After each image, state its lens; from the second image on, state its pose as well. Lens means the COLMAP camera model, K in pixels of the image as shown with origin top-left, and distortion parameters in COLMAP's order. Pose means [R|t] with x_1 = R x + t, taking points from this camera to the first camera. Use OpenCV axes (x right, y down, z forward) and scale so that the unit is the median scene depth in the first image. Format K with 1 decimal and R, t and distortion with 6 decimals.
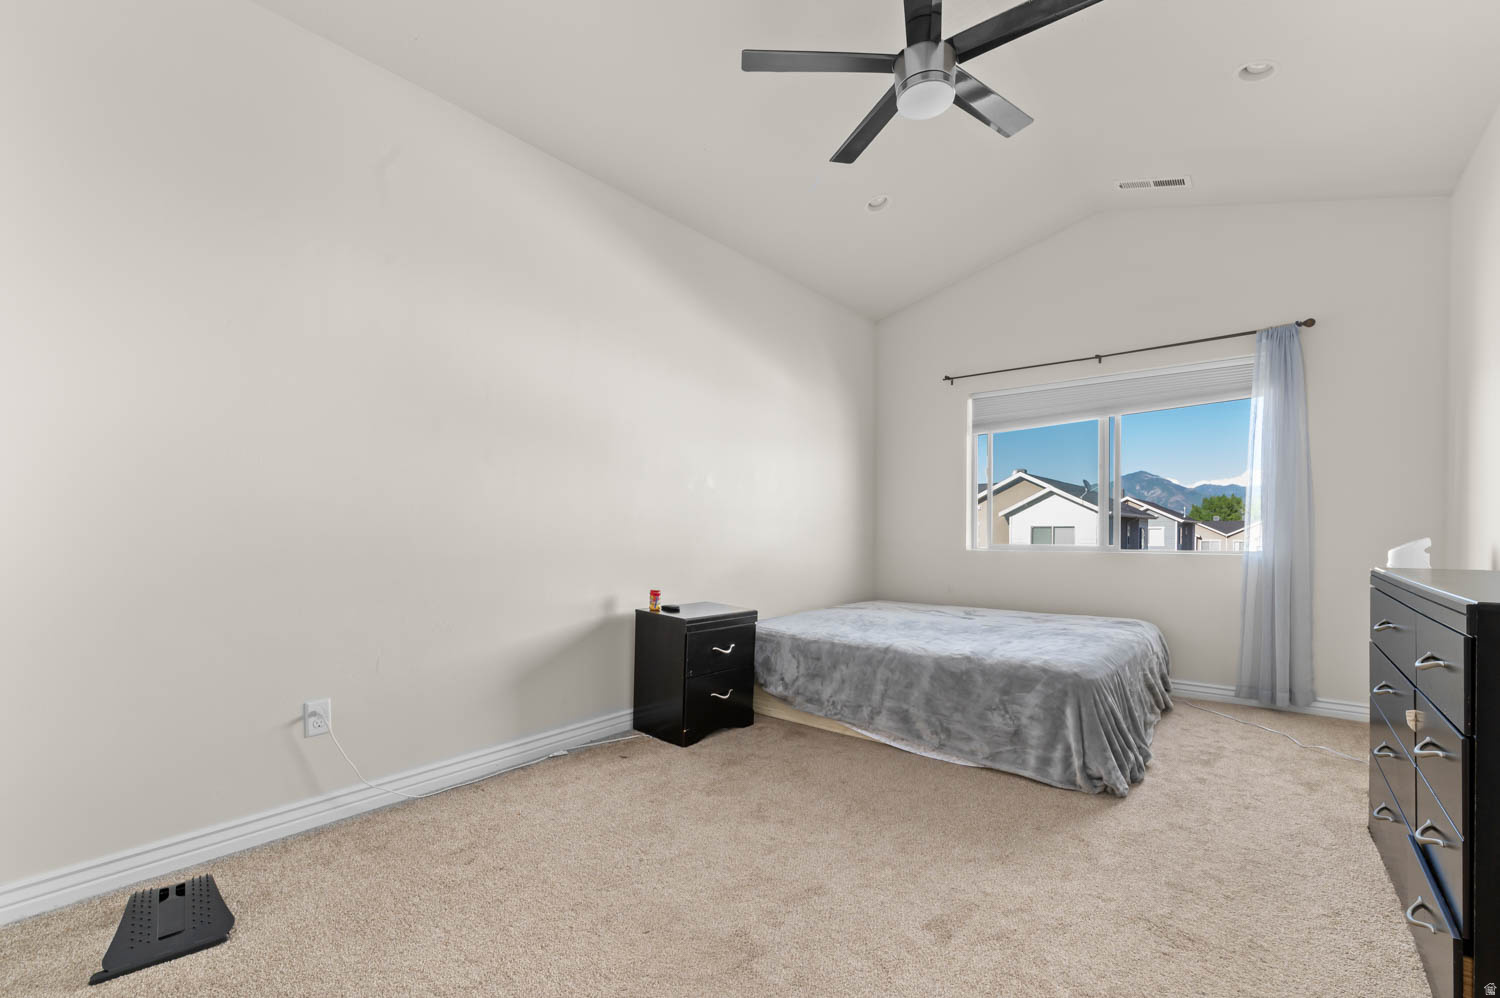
lens RADIAL K [[650.5, 0, 754.4], [0, 650.5, 515.4], [0, 0, 1]] dist [-0.001431, -0.000363]
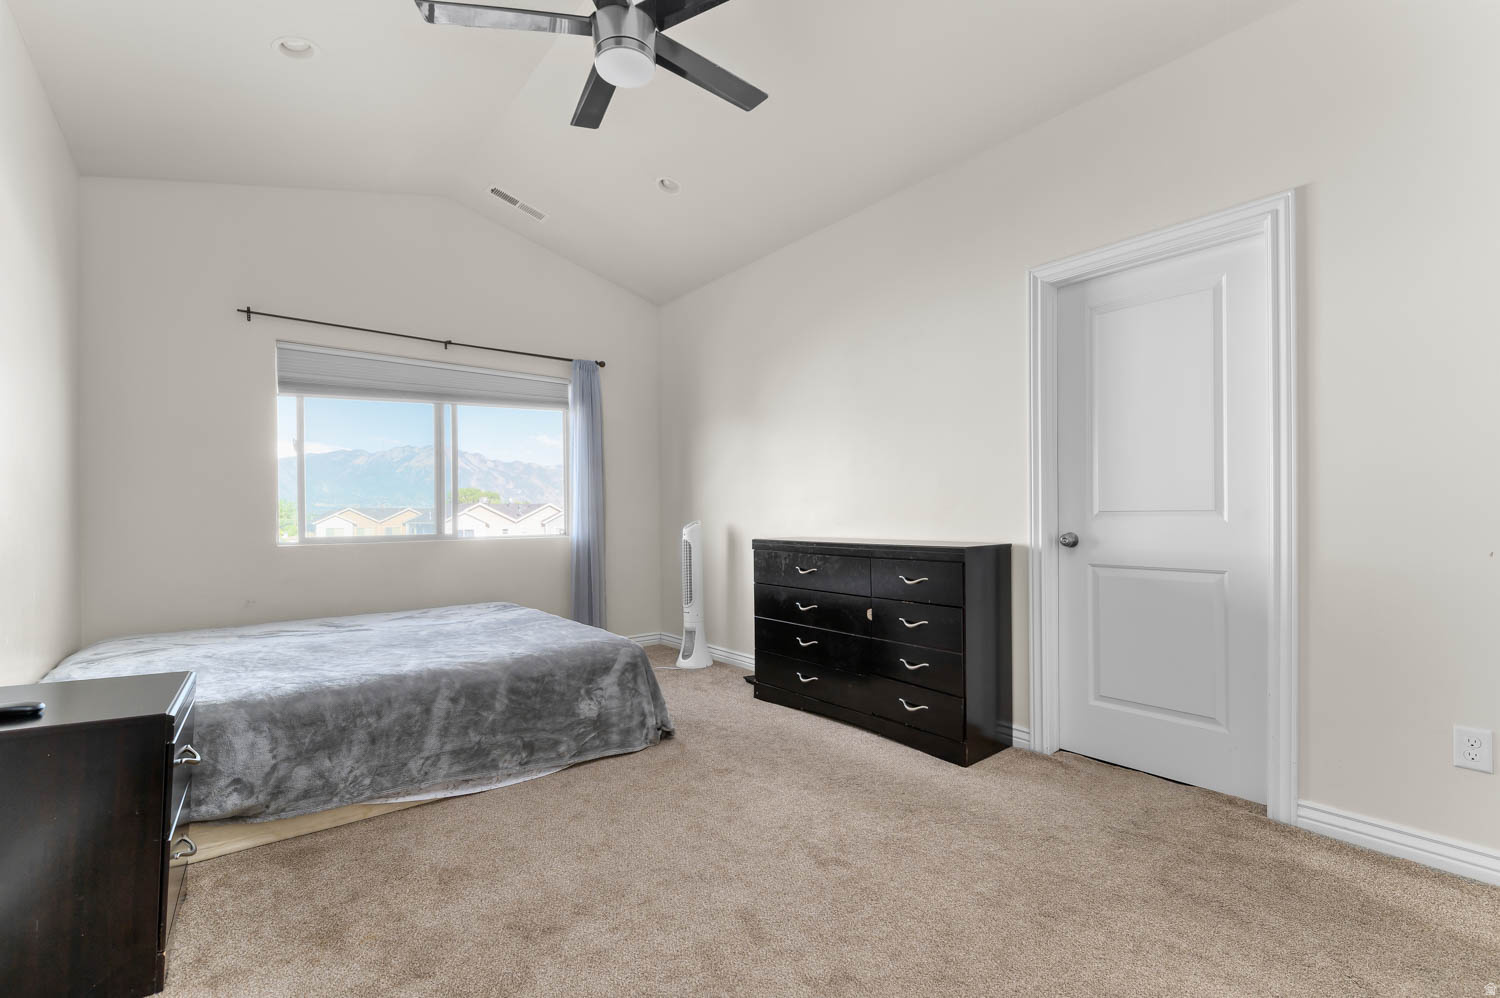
lens RADIAL K [[650.5, 0, 754.4], [0, 650.5, 515.4], [0, 0, 1]] dist [-0.001431, -0.000363]
pose [[0.202334, -0.000122, 0.979317, -0.476725], [-0.008924, 0.999958, 0.001969, 0.013523], [-0.979276, -0.009138, 0.202324, 0.493932]]
